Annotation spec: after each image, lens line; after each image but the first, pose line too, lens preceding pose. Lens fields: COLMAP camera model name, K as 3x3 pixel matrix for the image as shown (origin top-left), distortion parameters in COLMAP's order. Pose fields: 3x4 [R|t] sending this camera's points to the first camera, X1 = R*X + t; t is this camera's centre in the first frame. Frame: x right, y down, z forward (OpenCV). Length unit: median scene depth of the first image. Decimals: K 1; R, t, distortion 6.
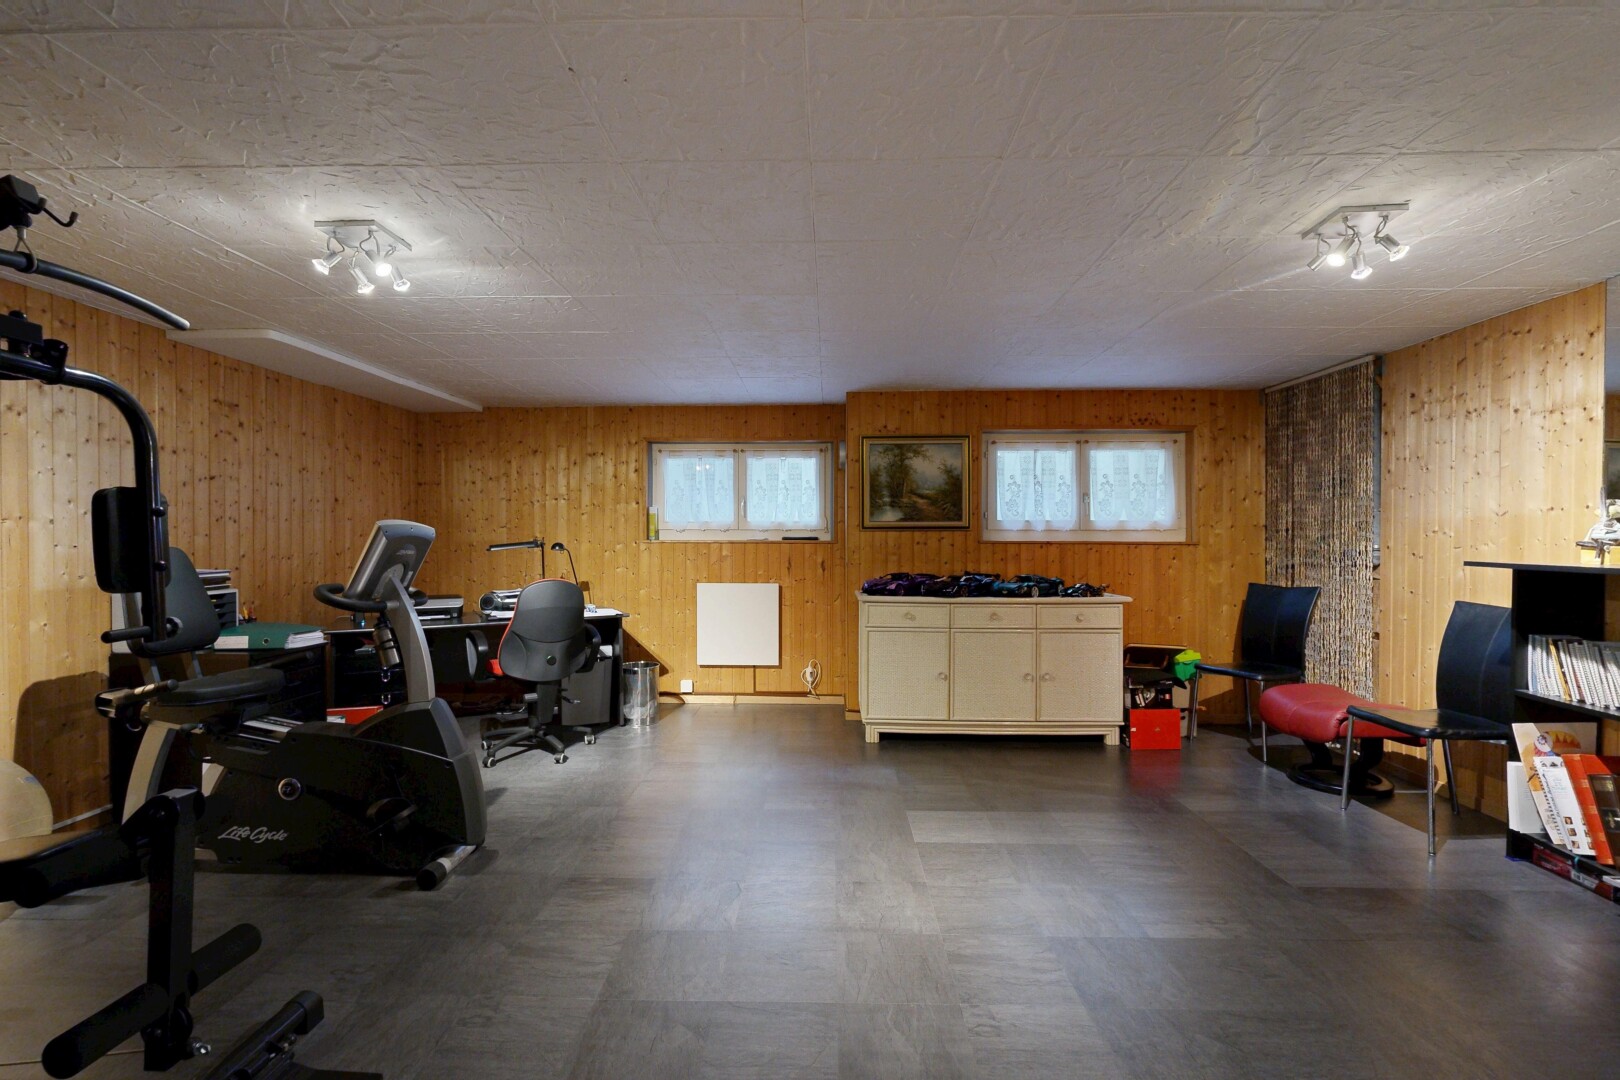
lens RADIAL K [[698.4, 0, 808.2], [0, 698.4, 540.3], [0, 0, 1]] dist [-0.001995, -0.000043]
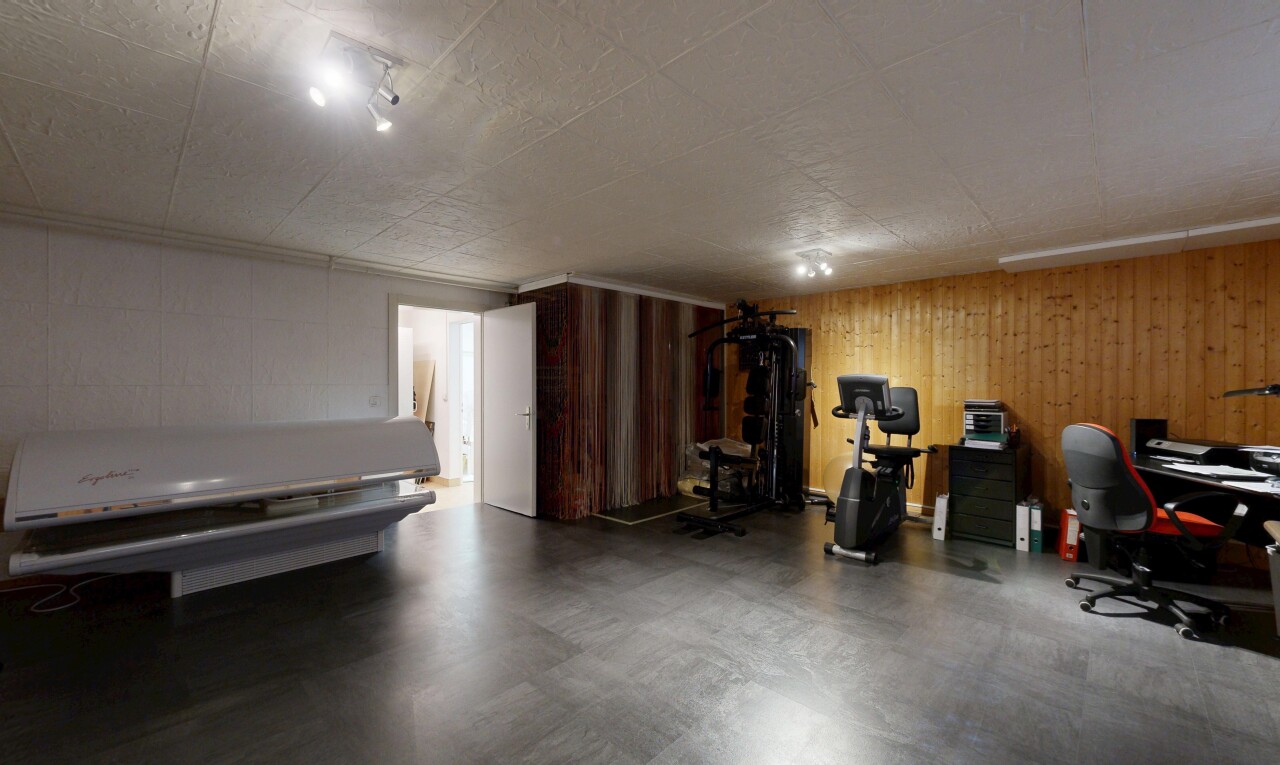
lens RADIAL K [[496.6, 0, 640.4], [0, 496.6, 384.7], [0, 0, 1]] dist [-0.000471, -0.000100]
pose [[-0.662951, 0.000285, -0.748663, 0.811675], [-0.002993, 0.999991, 0.003031, -0.000751], [0.748657, 0.004250, -0.662944, 1.372252]]
